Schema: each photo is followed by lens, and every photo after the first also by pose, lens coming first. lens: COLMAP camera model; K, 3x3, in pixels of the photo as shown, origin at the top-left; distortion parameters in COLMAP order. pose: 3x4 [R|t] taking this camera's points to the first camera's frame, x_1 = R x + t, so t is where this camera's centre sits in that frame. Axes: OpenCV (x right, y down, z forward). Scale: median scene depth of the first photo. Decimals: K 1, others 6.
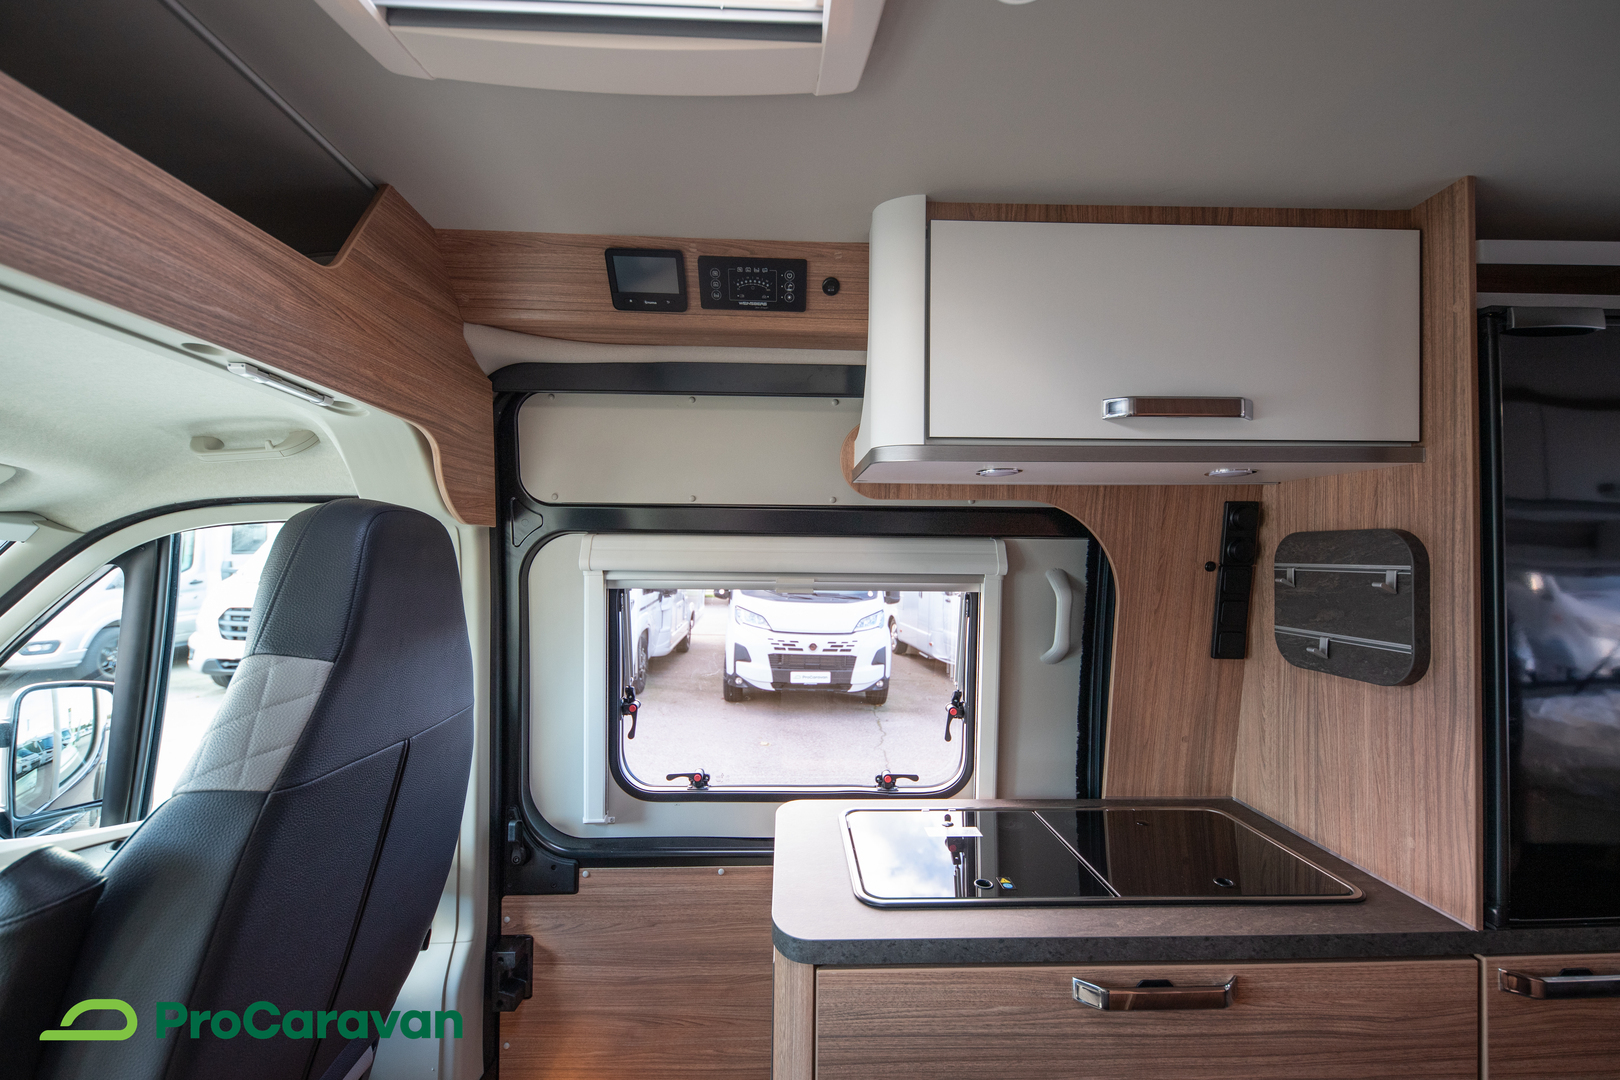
lens RADIAL K [[660.8, 0, 804.2], [0, 660.8, 537.4], [0, 0, 1]] dist [0.002680, -0.002890]
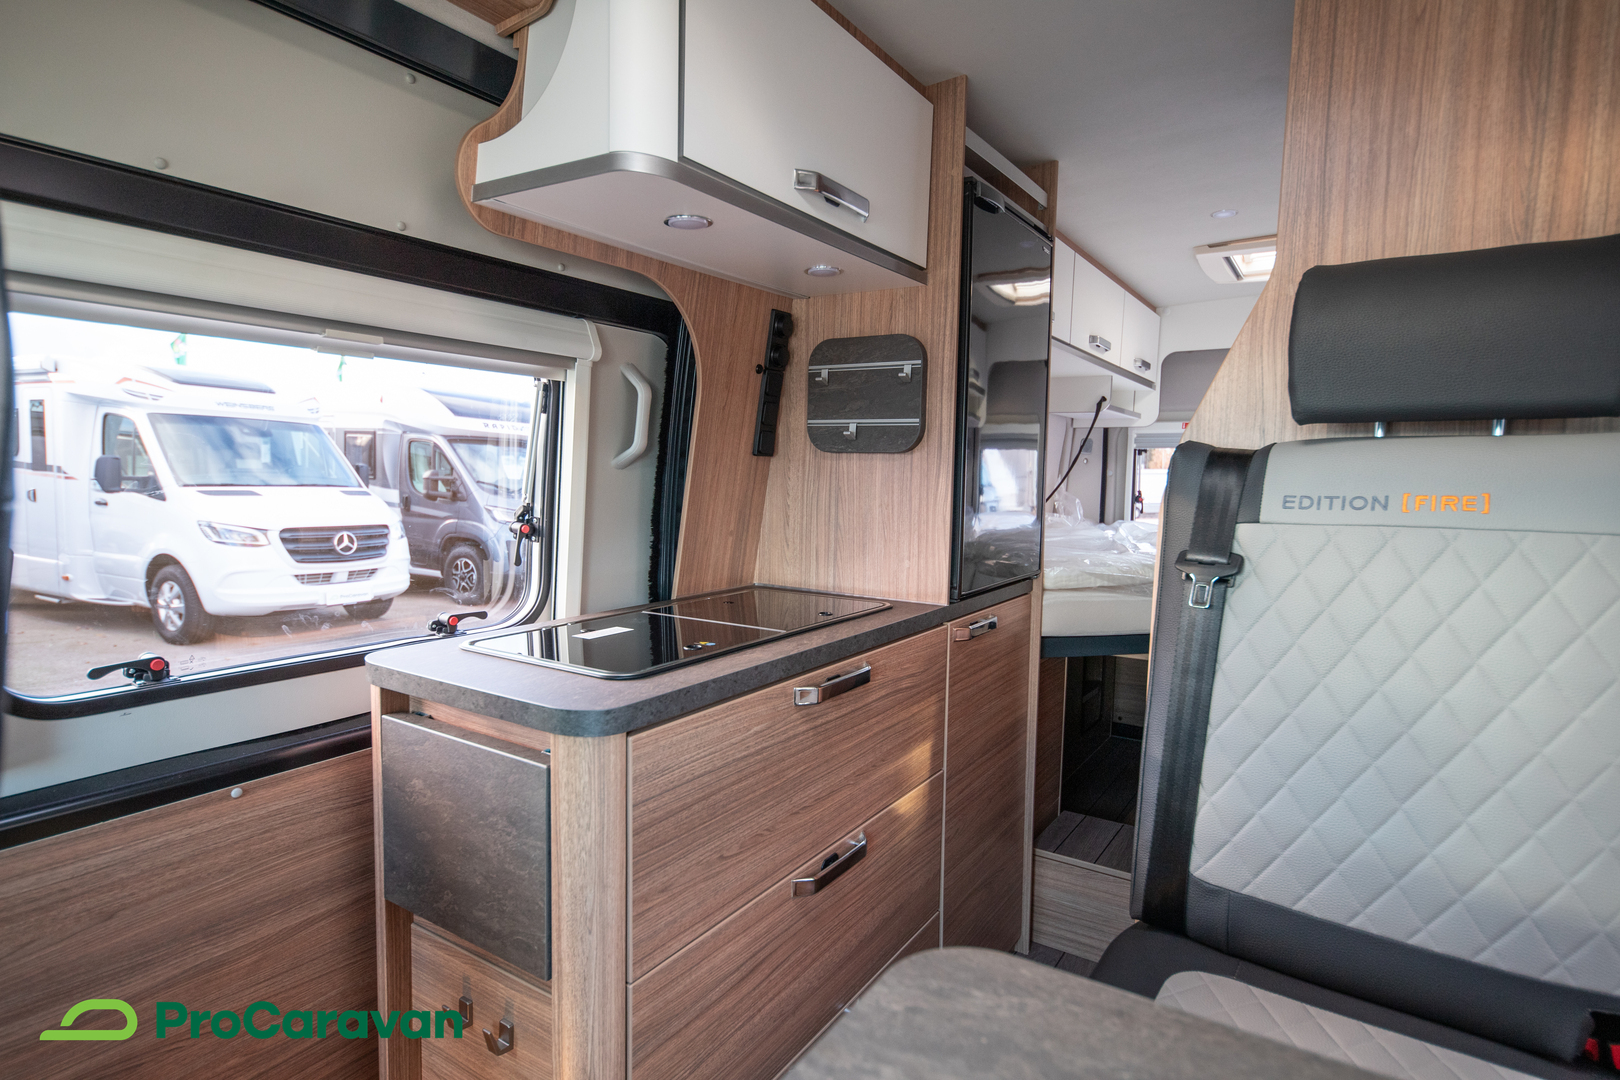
lens RADIAL K [[862.8, 0, 809.6], [0, 862.8, 543.7], [0, 0, 1]] dist [-0.001919, 0.000713]
pose [[0.567538, -0.068254, 0.820513, -0.605365], [-0.034688, 0.993691, 0.106653, 0.204628], [-0.822616, -0.088991, 0.561590, 0.132915]]
